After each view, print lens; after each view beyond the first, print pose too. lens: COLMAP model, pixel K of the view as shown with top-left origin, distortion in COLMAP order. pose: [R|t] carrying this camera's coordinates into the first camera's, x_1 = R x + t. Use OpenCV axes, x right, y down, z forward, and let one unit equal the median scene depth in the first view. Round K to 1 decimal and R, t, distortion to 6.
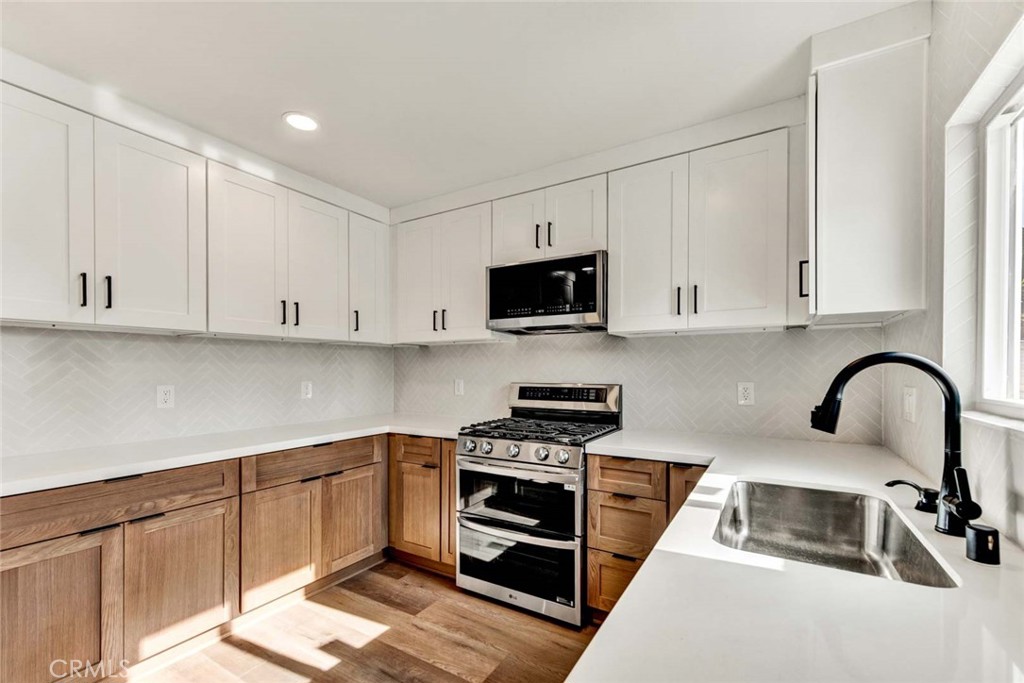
lens RADIAL K [[427.8, 0, 512.0], [0, 427.8, 372.6], [0, 0, 1]] dist [-0.000791, -0.000046]
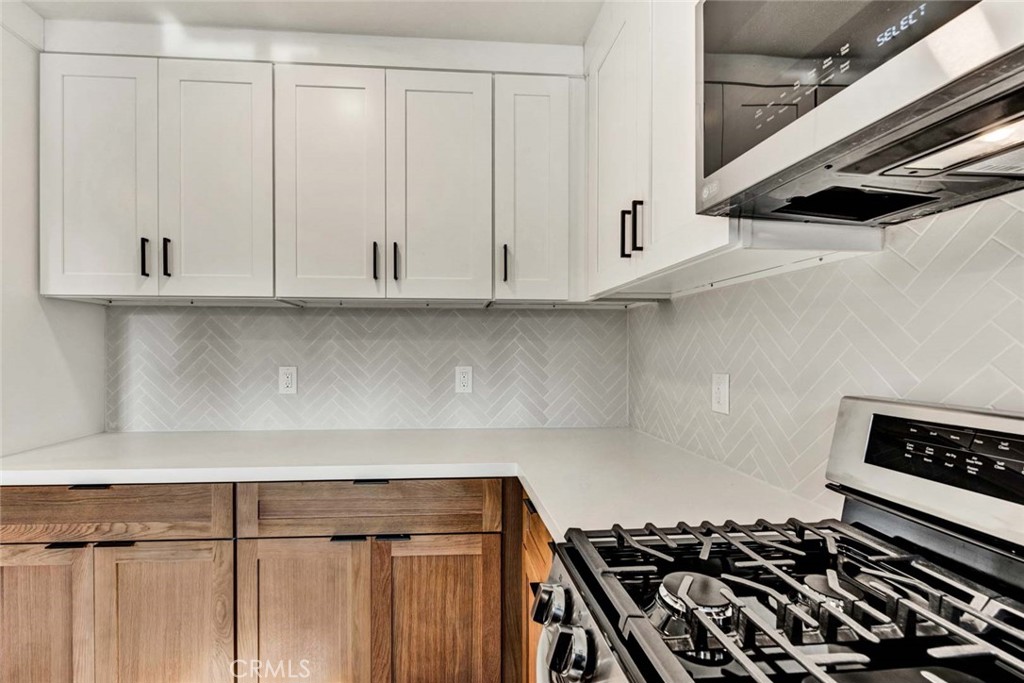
lens RADIAL K [[456.0, 0, 481.1], [0, 456.0, 356.0], [0, 0, 1]] dist [-0.001193, -0.000574]
pose [[0.578010, 0.017725, -0.815837, 0.137307], [-0.006604, 0.999833, 0.017044, -0.009554], [0.816003, -0.004464, 0.578030, 0.820998]]
